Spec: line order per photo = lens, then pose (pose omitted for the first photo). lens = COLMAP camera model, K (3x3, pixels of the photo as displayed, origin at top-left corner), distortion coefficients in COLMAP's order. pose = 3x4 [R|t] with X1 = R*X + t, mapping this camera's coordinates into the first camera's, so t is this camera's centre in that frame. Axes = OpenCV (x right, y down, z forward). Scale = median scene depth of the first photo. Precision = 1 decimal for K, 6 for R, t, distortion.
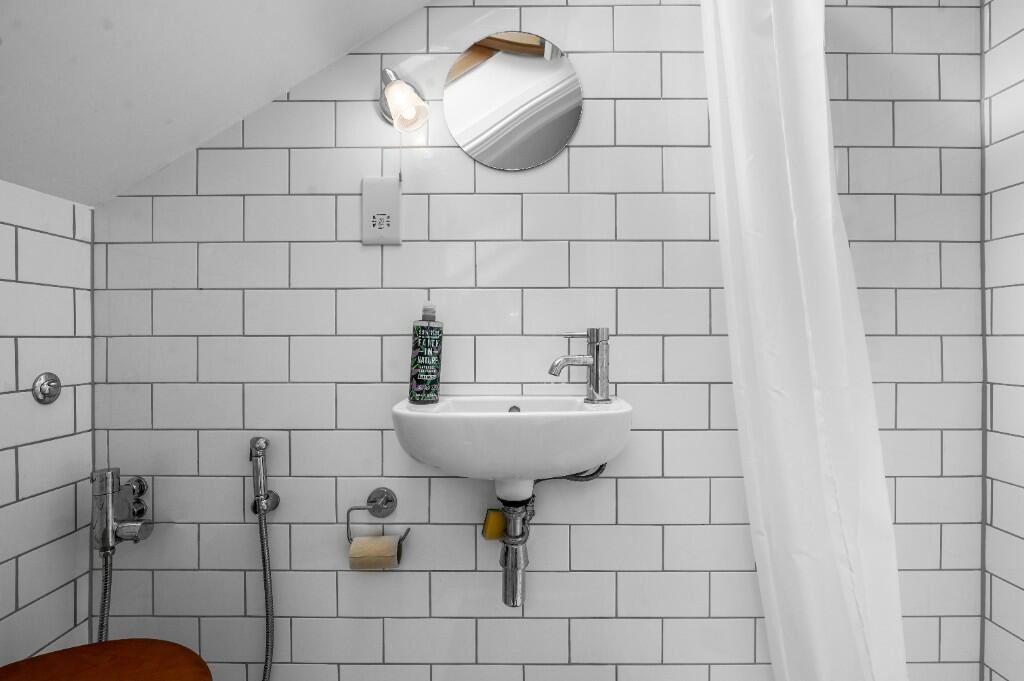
lens RADIAL K [[416.1, 0, 508.1], [0, 416.1, 340.6], [0, 0, 1]] dist [-0.004336, -0.000211]
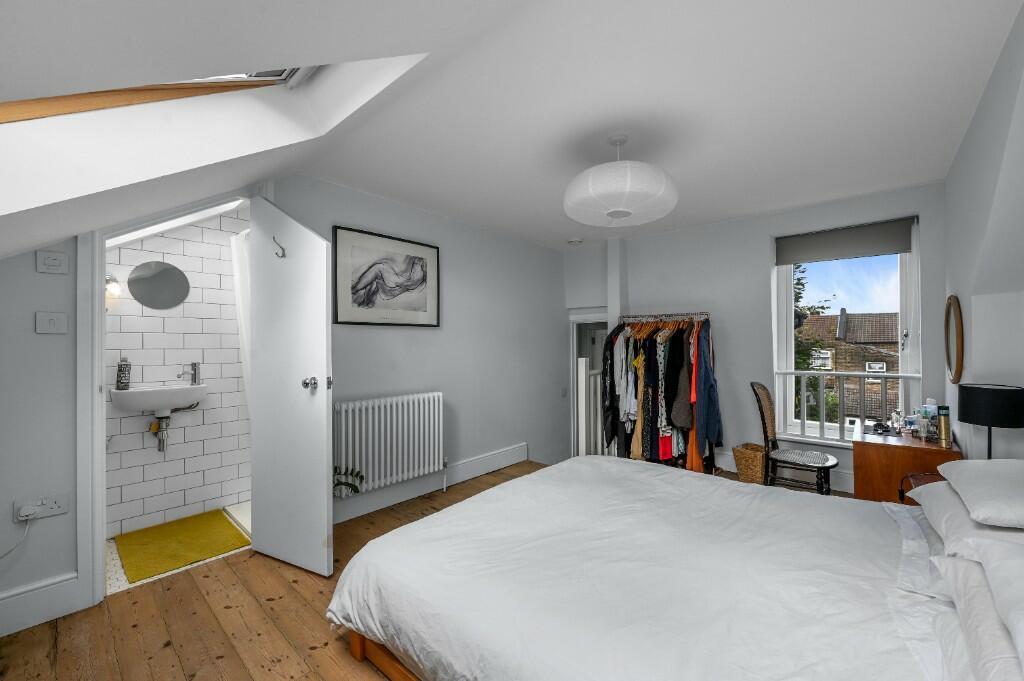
lens RADIAL K [[416.1, 0, 508.7], [0, 416.1, 343.5], [0, 0, 1]] dist [-0.004336, -0.000211]
pose [[0.687128, -0.000949, 0.726535, -0.445037], [0.004408, 0.999986, -0.002862, -0.153835], [-0.726523, 0.005169, 0.687123, -2.934375]]
